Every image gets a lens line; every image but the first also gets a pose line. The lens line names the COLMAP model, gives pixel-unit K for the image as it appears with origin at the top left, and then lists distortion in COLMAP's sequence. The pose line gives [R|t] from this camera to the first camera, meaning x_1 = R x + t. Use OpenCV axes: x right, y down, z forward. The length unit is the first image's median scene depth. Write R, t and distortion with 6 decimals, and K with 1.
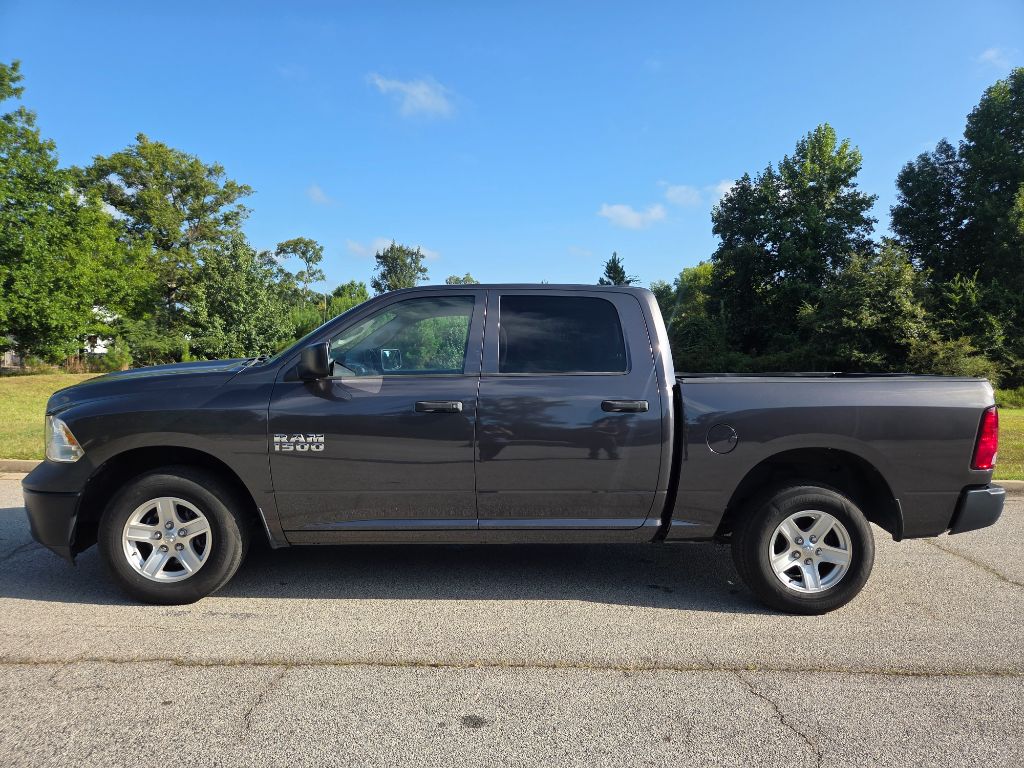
lens RADIAL K [[709.2, 0, 506.5], [0, 709.2, 388.9], [0, 0, 1]] dist [0.032568, -0.027256]
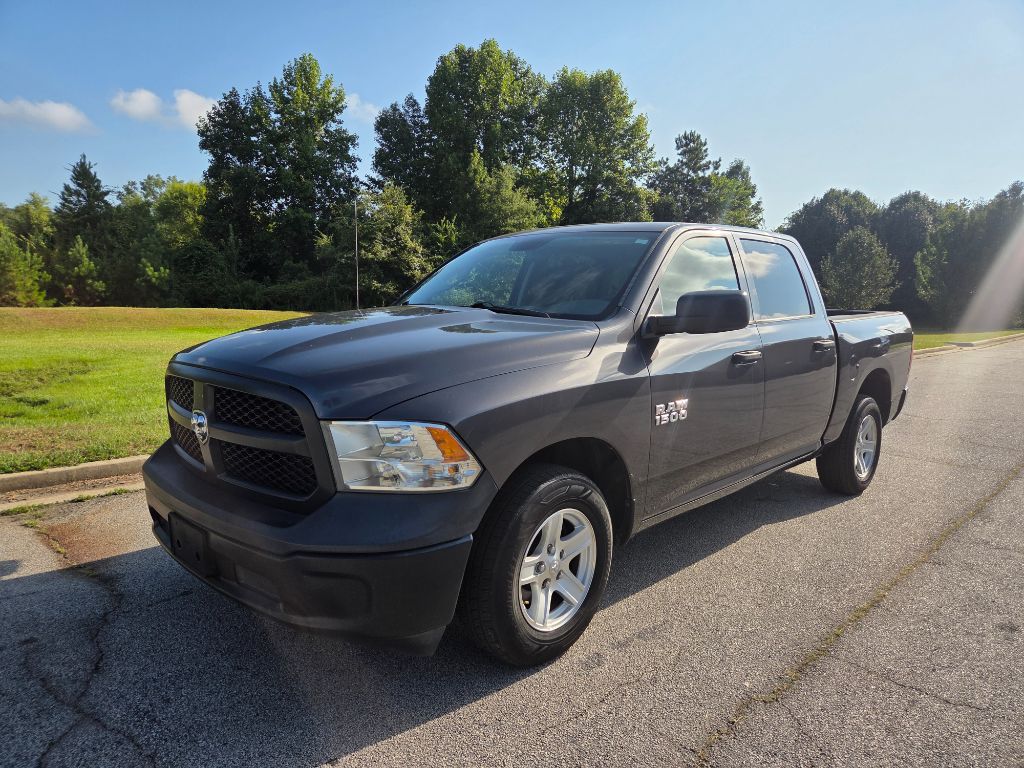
lens RADIAL K [[709.2, 0, 505.1], [0, 709.2, 380.6], [0, 0, 1]] dist [0.032568, -0.027256]
pose [[0.703827, -0.087284, 0.704989, -0.118915], [0.022114, 0.994634, 0.101067, -0.005627], [-0.710027, -0.055544, 0.701980, 0.066103]]
